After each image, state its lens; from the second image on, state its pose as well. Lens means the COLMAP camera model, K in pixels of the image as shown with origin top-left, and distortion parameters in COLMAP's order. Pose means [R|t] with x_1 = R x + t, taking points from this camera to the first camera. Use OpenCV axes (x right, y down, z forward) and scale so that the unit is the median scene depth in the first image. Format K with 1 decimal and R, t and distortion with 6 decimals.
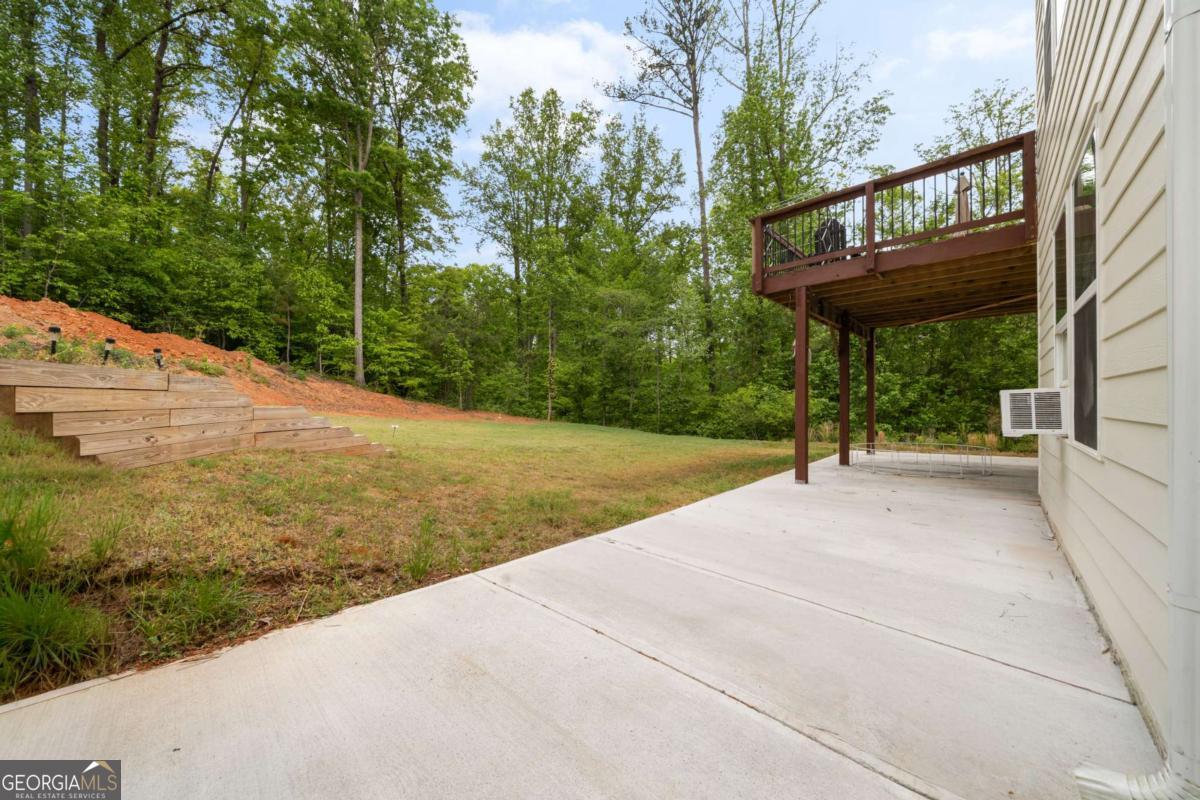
lens RADIAL K [[415.0, 0, 600.2], [0, 415.0, 403.2], [0, 0, 1]] dist [-0.001091, -0.000107]
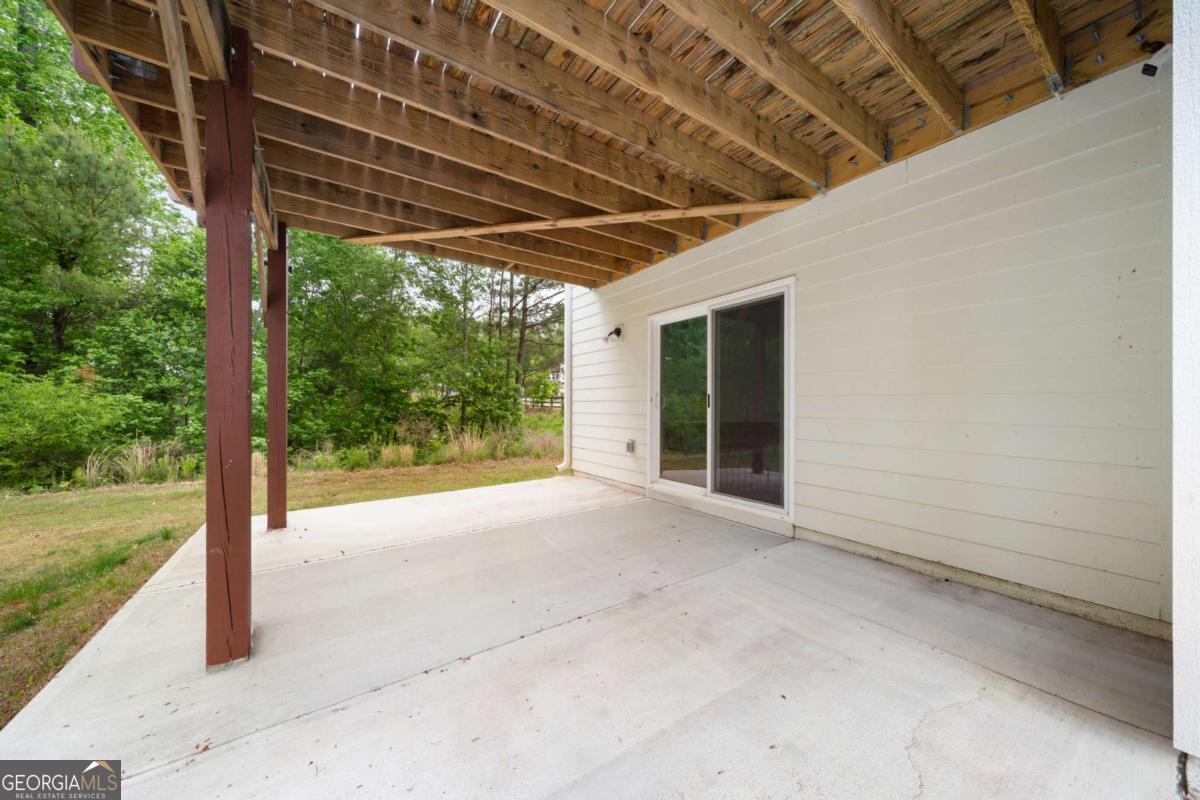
lens RADIAL K [[415.0, 0, 599.6], [0, 415.0, 406.5], [0, 0, 1]] dist [-0.001091, -0.000107]
pose [[0.219519, 0.009292, 0.975564, 0.165148], [-0.004645, 0.999953, -0.008479, 0.004856], [-0.975597, -0.002670, 0.219551, 0.319206]]
